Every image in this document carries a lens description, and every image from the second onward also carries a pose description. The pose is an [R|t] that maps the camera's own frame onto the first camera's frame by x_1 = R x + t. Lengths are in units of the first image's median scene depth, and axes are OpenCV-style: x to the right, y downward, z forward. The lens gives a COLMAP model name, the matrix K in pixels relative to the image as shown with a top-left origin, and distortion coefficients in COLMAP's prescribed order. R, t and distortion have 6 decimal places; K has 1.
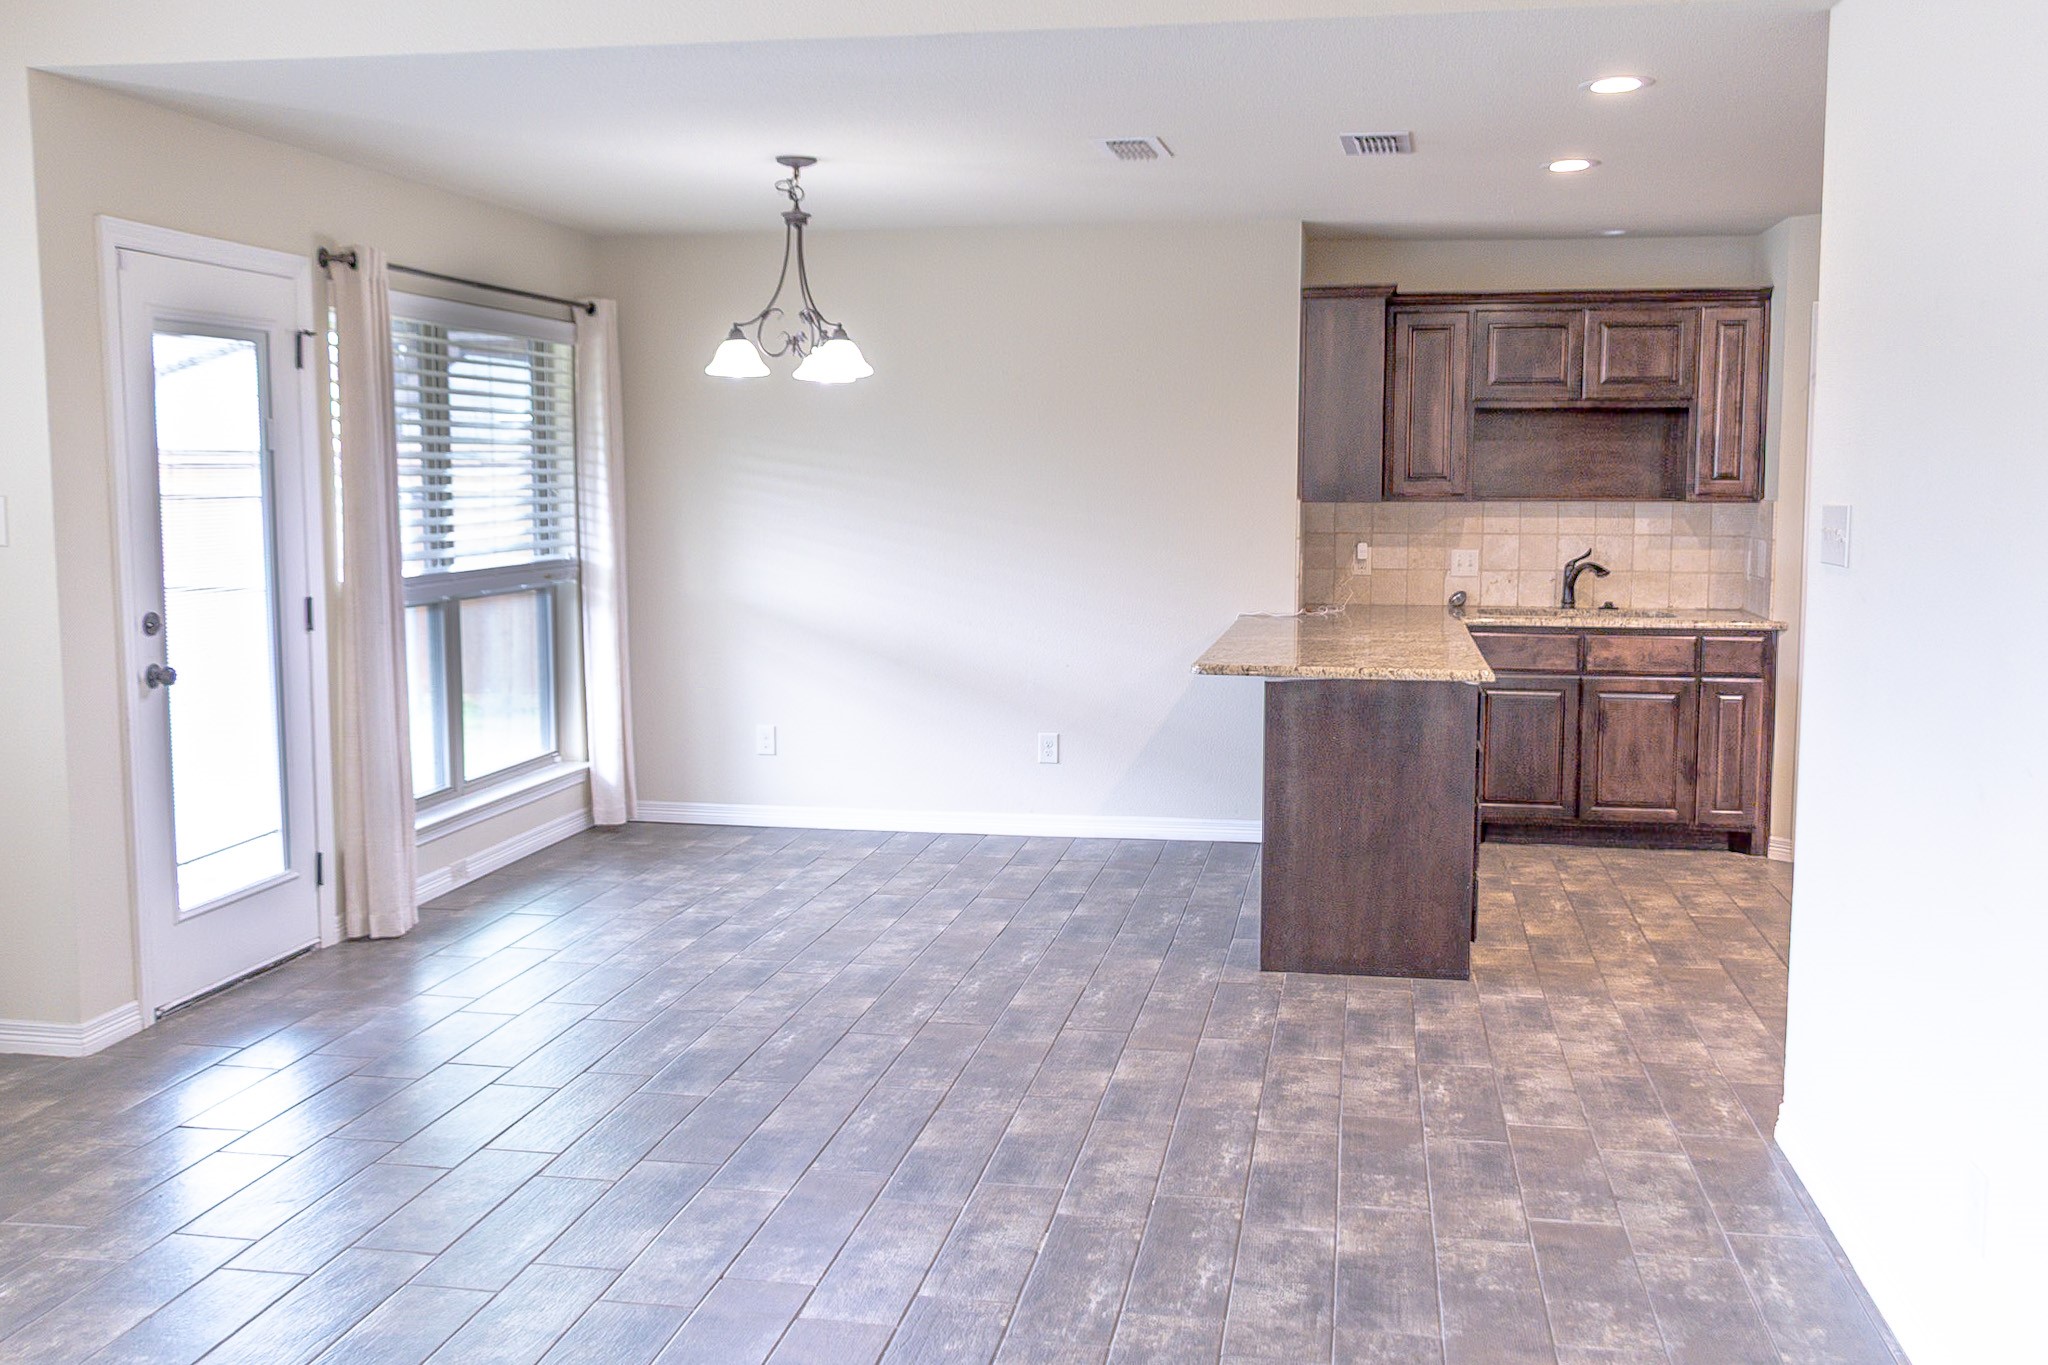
lens RADIAL K [[1950.8, 0, 1024.7], [0, 1950.8, 684.0], [0, 0, 1]] dist [-0.004703, 0.000000]
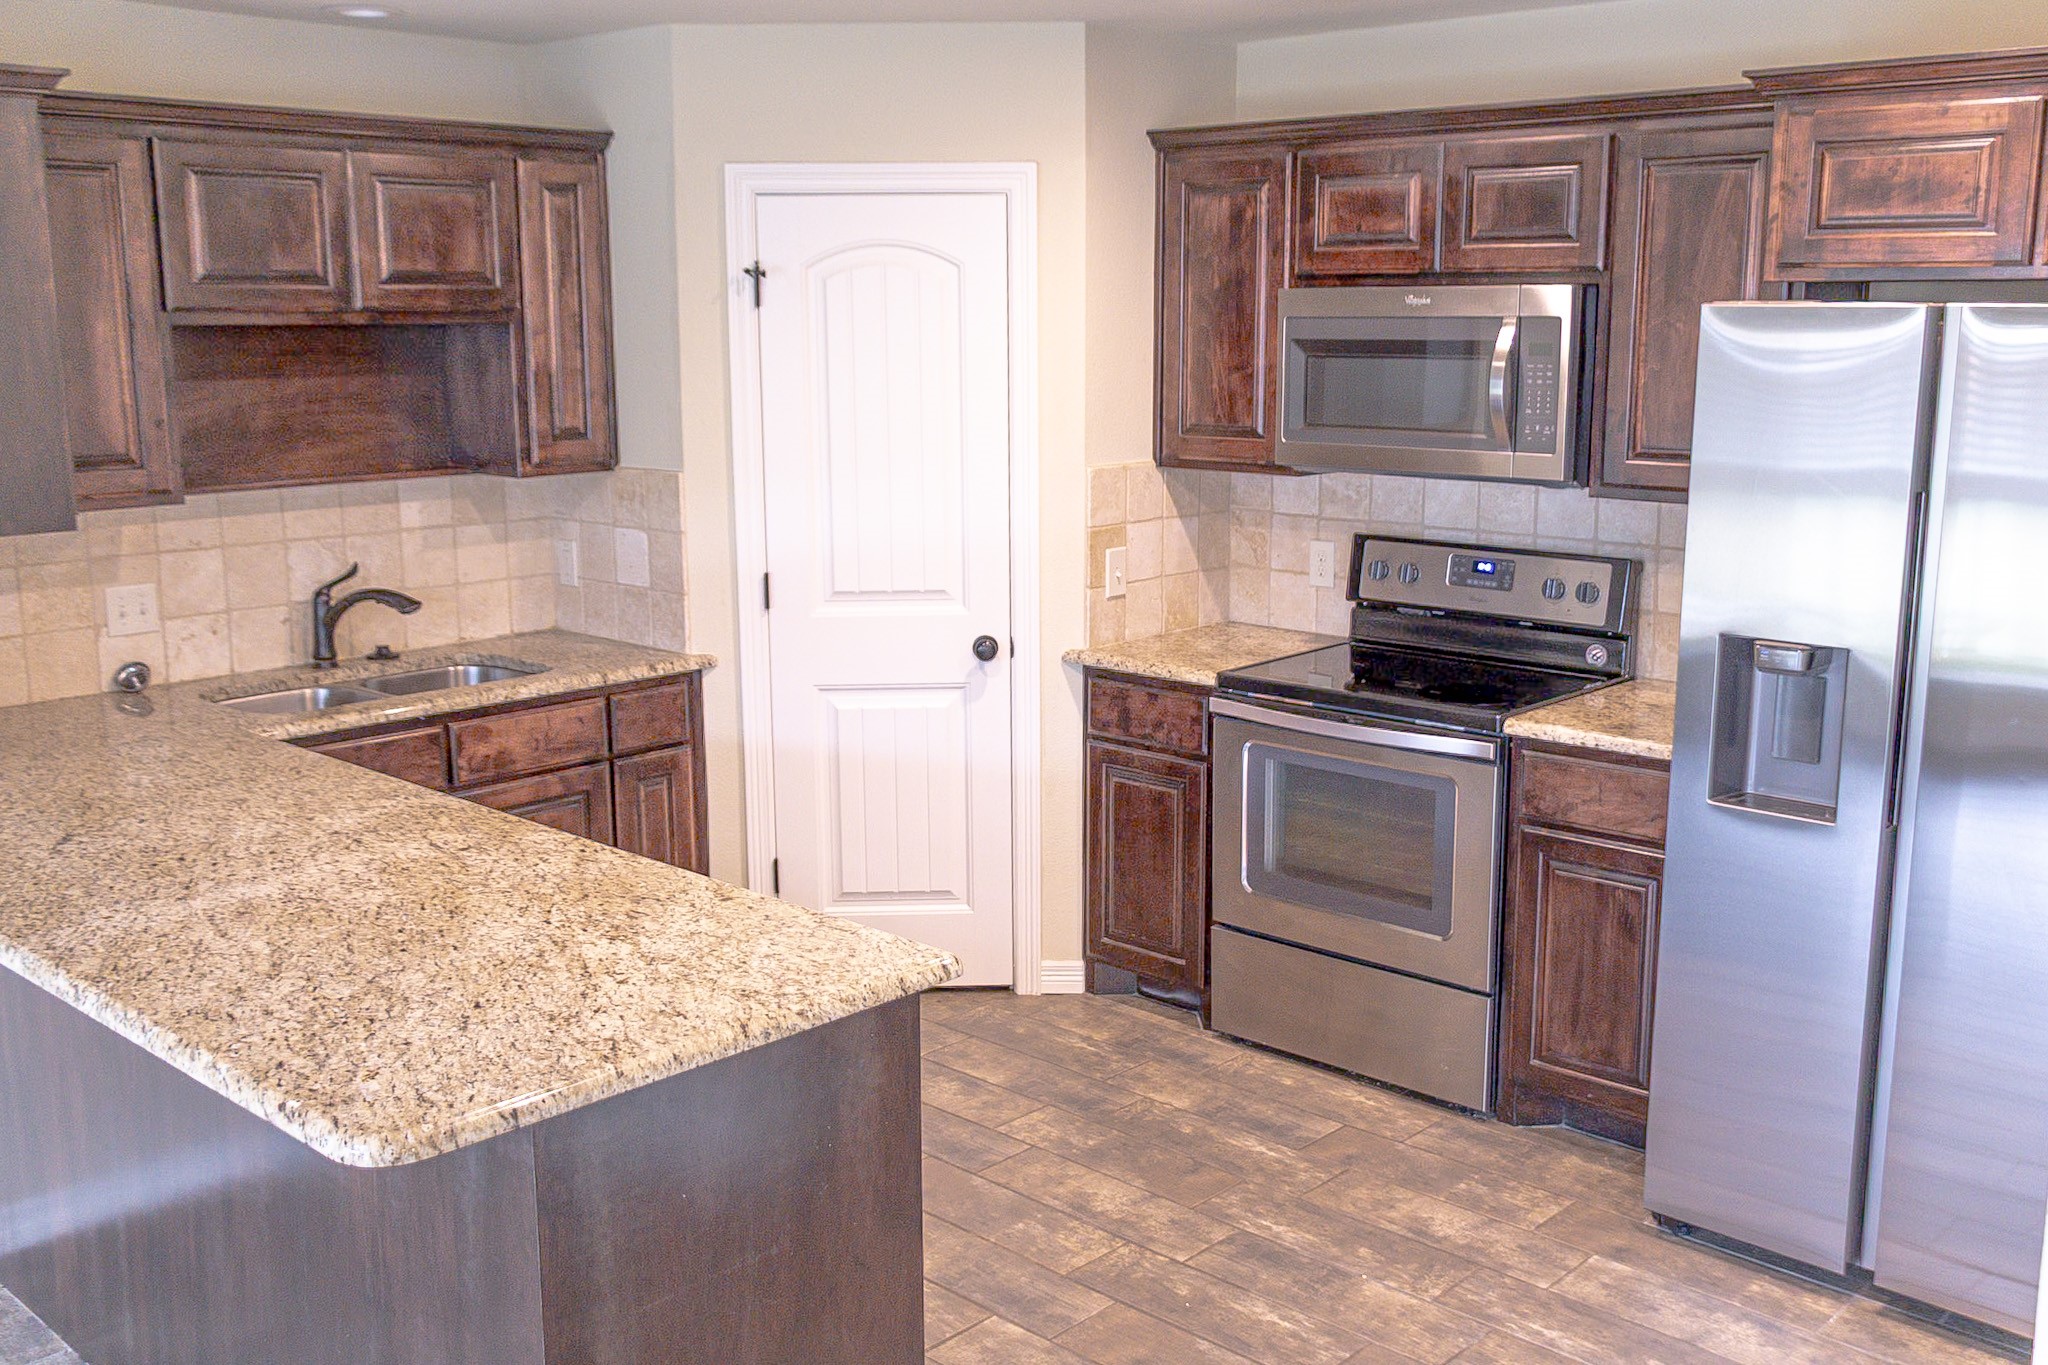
lens RADIAL K [[1950.8, 0, 1024.4], [0, 1950.8, 680.5], [0, 0, 1]] dist [-0.004703, 0.000000]
pose [[0.542227, -0.158389, 0.825168, -0.093371], [0.093377, 0.987348, 0.128160, -0.093280], [-0.835027, 0.007559, 0.550156, 0.522169]]
